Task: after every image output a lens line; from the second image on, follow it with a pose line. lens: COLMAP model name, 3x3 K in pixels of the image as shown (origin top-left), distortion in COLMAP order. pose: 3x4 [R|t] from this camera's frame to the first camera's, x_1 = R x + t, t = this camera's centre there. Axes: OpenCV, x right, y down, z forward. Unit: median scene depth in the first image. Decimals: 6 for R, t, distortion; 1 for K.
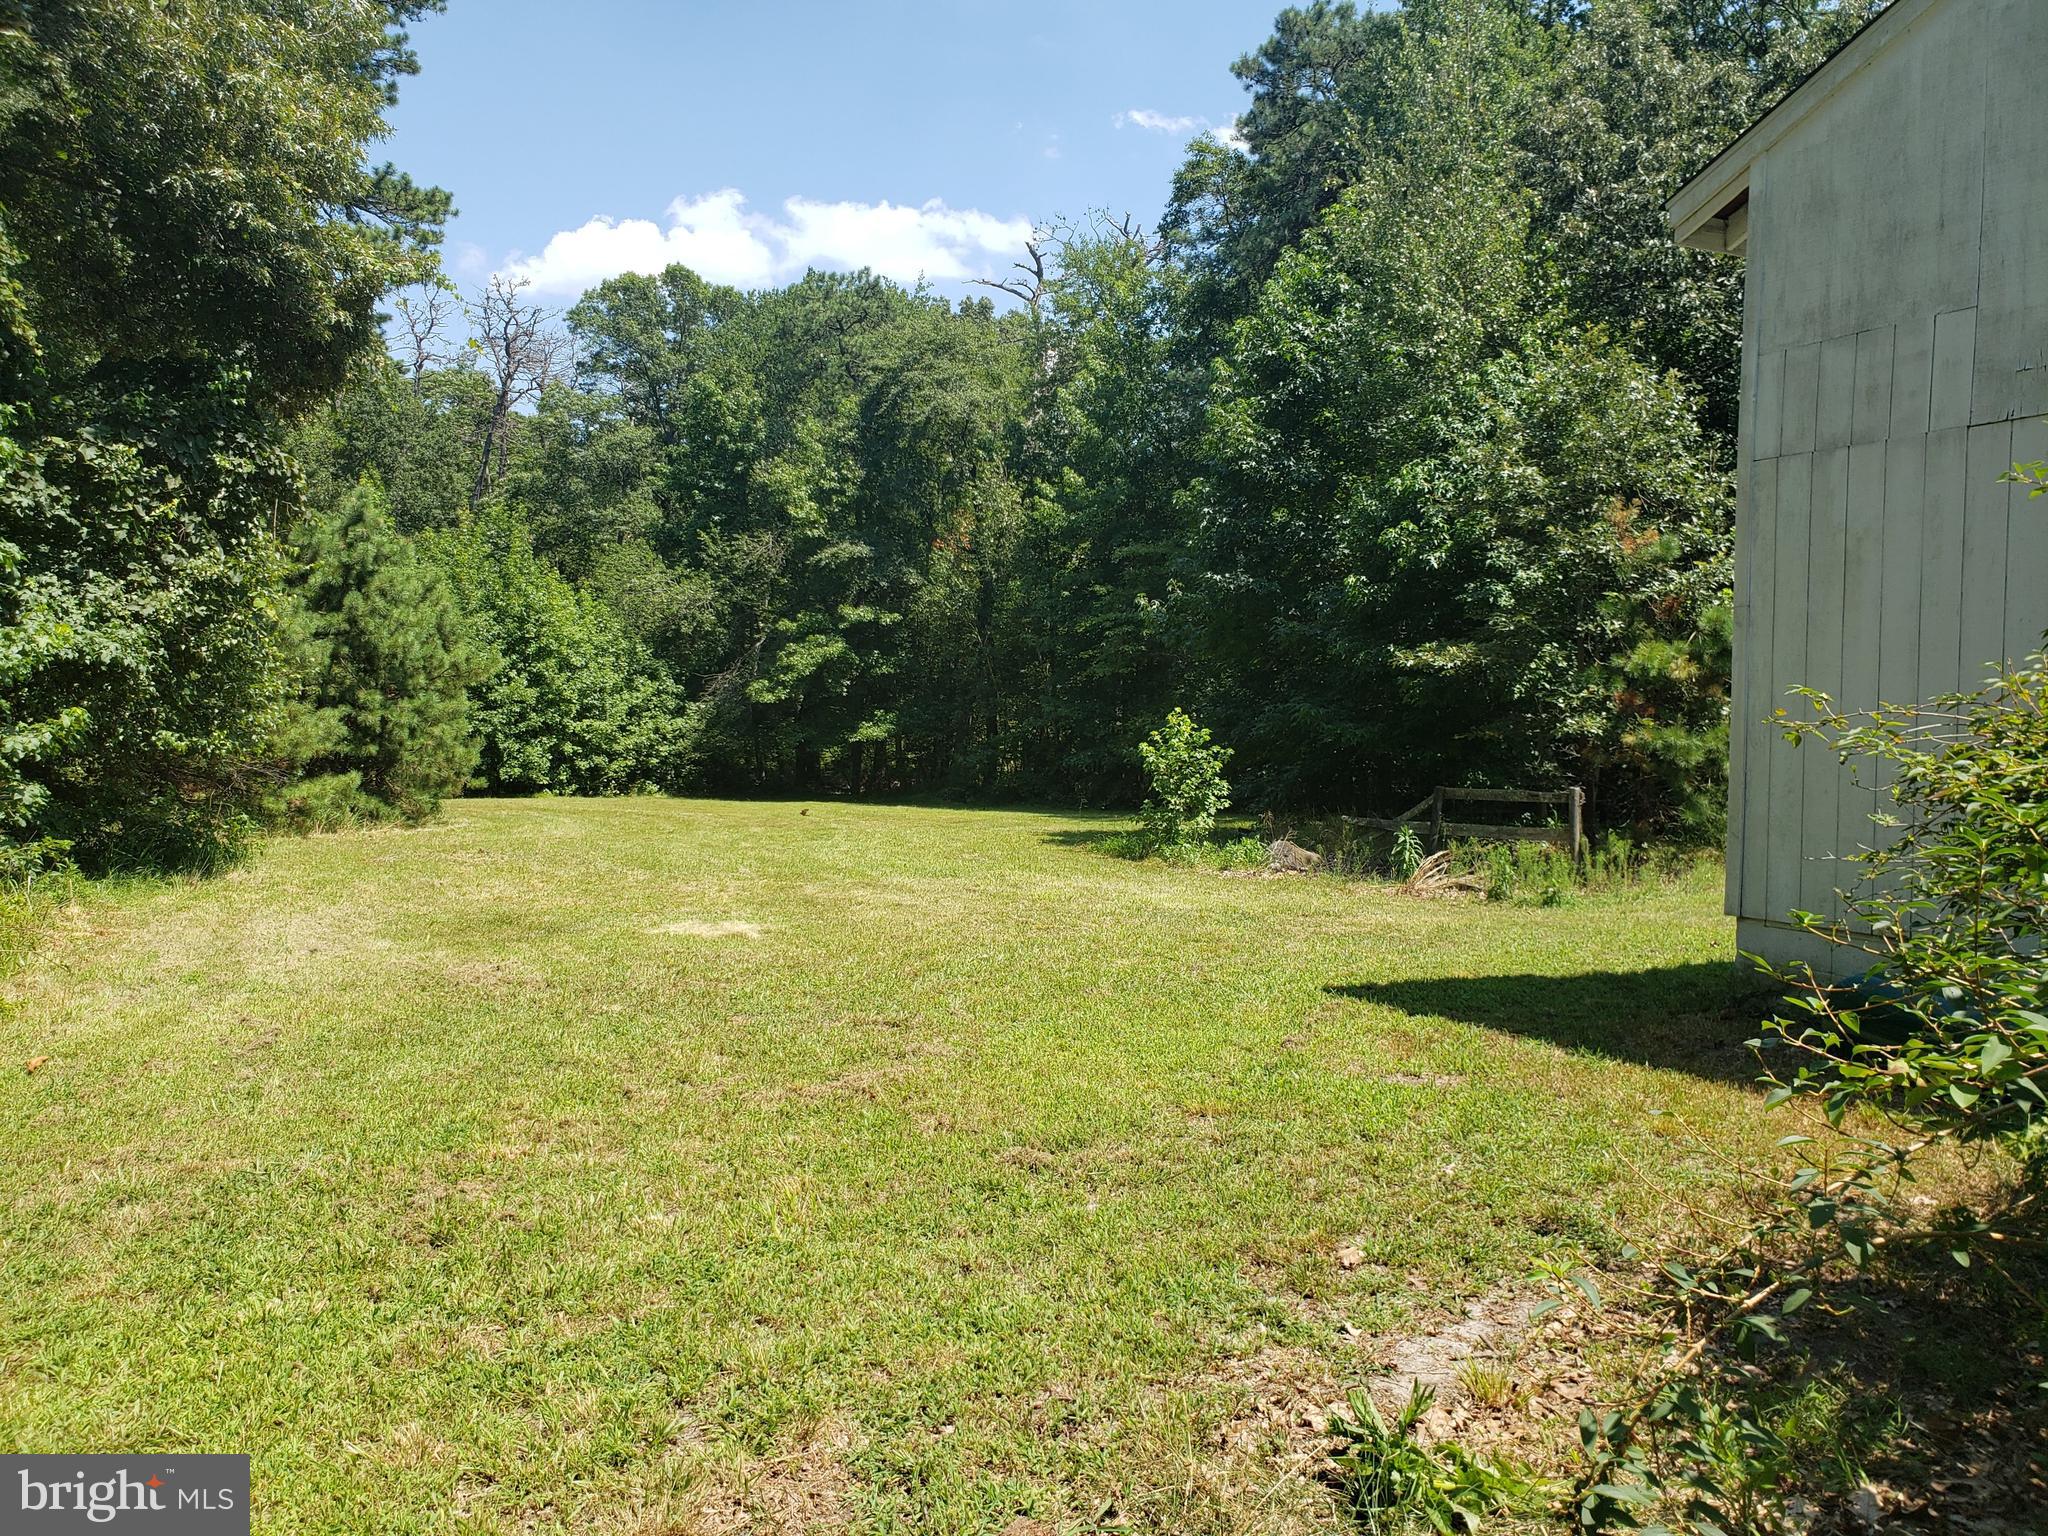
lens RADIAL K [[1566.1, 0, 1018.0], [0, 1566.1, 766.1], [0, 0, 1]] dist [0.004562, -0.001378]
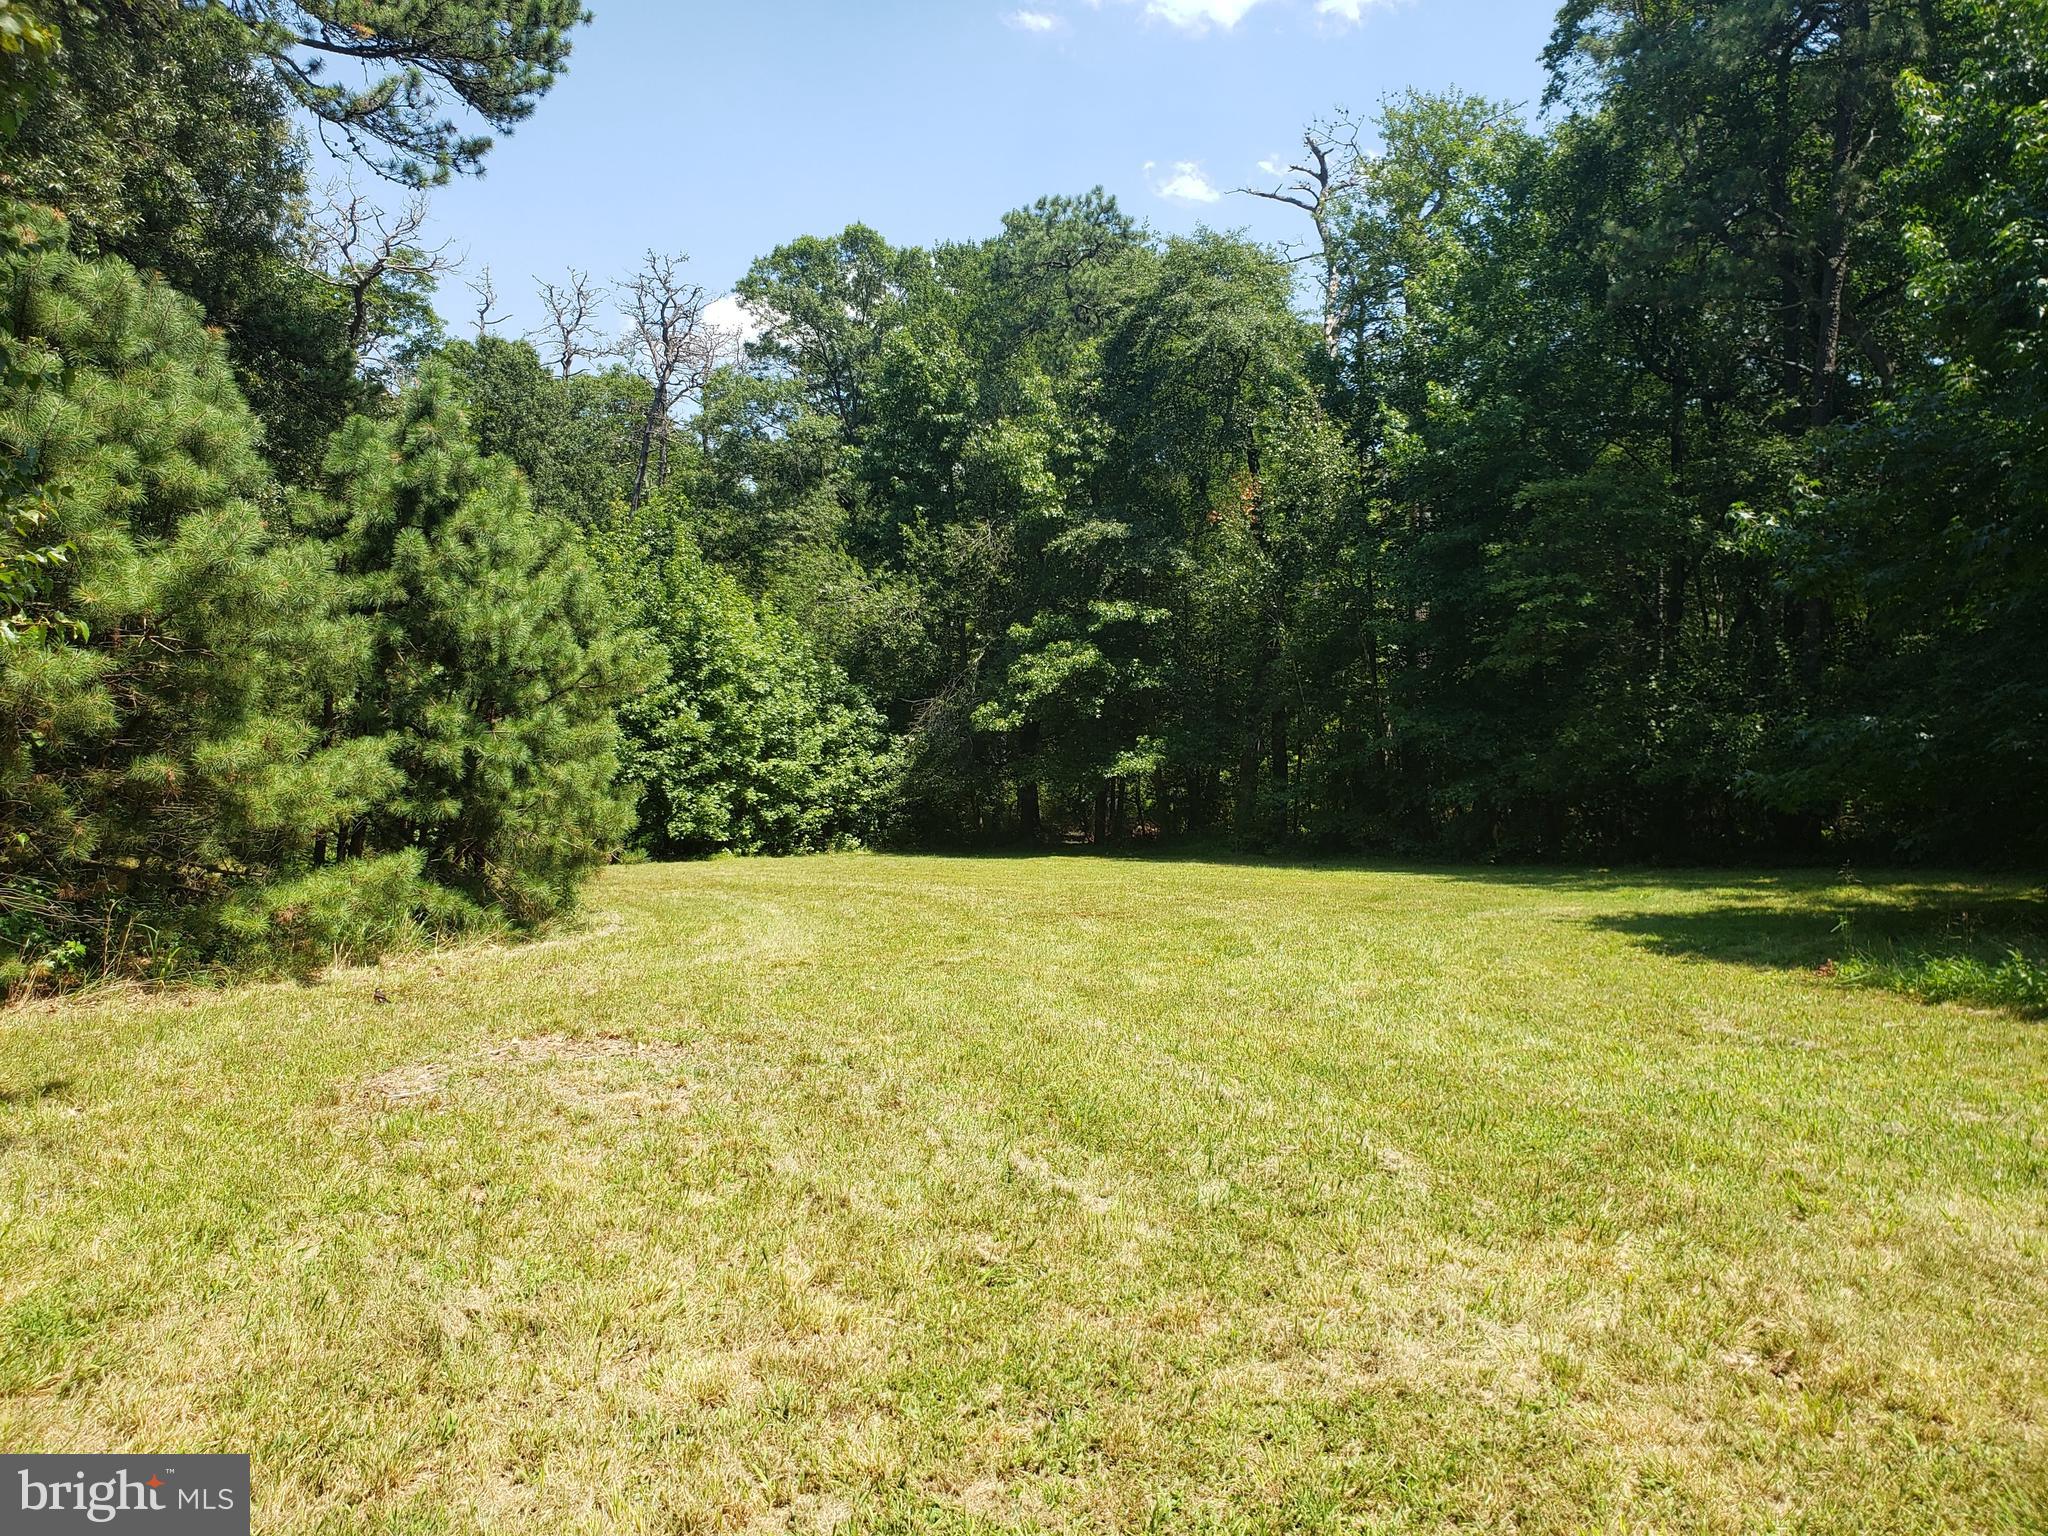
lens RADIAL K [[1566.1, 0, 1022.4], [0, 1566.1, 763.9], [0, 0, 1]] dist [0.004562, -0.001378]
pose [[0.994848, -0.031467, -0.096367, -0.072662], [0.029046, 0.999229, -0.026430, -0.002648], [0.097124, 0.023495, 0.994995, 0.220382]]
